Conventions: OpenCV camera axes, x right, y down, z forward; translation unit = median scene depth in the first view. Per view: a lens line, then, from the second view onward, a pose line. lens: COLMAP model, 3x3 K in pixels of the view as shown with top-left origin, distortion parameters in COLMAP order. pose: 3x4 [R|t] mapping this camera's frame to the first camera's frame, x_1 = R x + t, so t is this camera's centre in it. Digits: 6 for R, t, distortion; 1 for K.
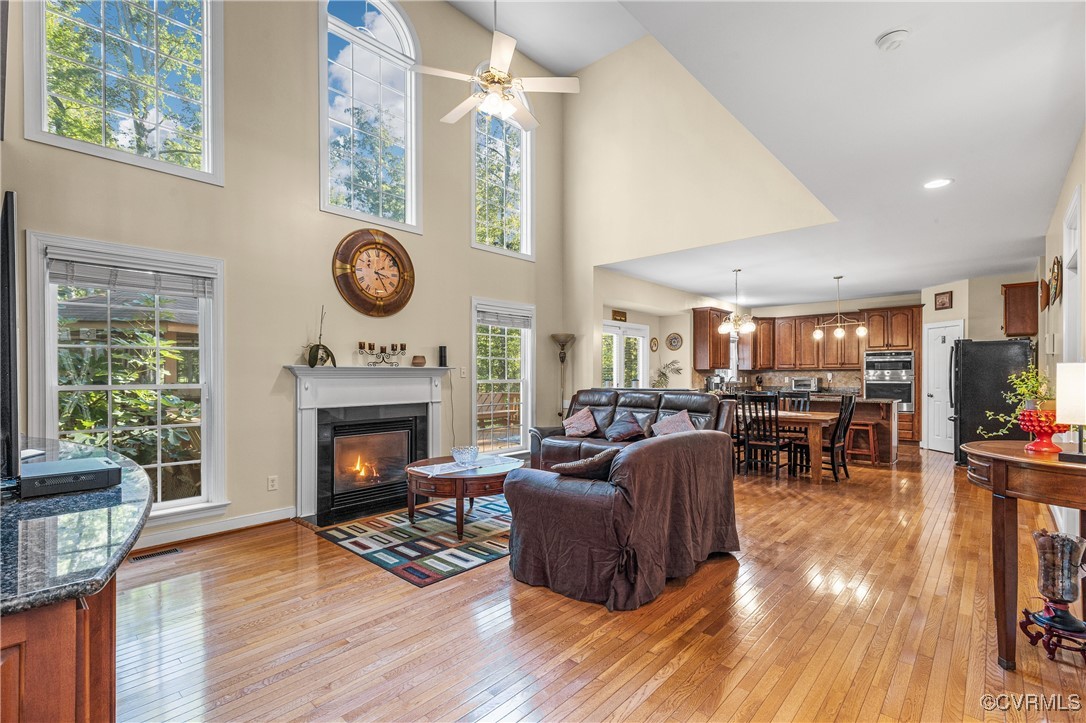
lens RADIAL K [[498.0, 0, 551.4], [0, 498.0, 374.7], [0, 0, 1]] dist [0.005848, -0.001870]
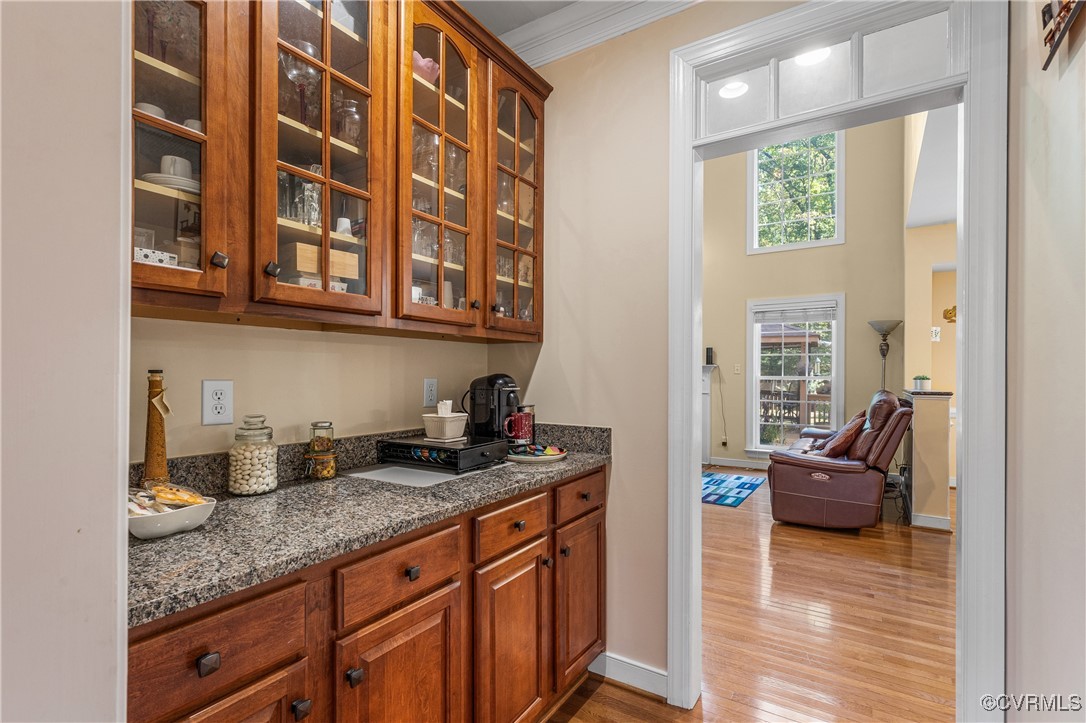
lens RADIAL K [[498.0, 0, 547.7], [0, 498.0, 380.4], [0, 0, 1]] dist [0.005848, -0.001870]
pose [[0.175586, 0.018095, -0.984298, 0.616886], [-0.001995, 0.999836, 0.018025, 0.000590], [0.984462, -0.001201, 0.175593, 0.267907]]
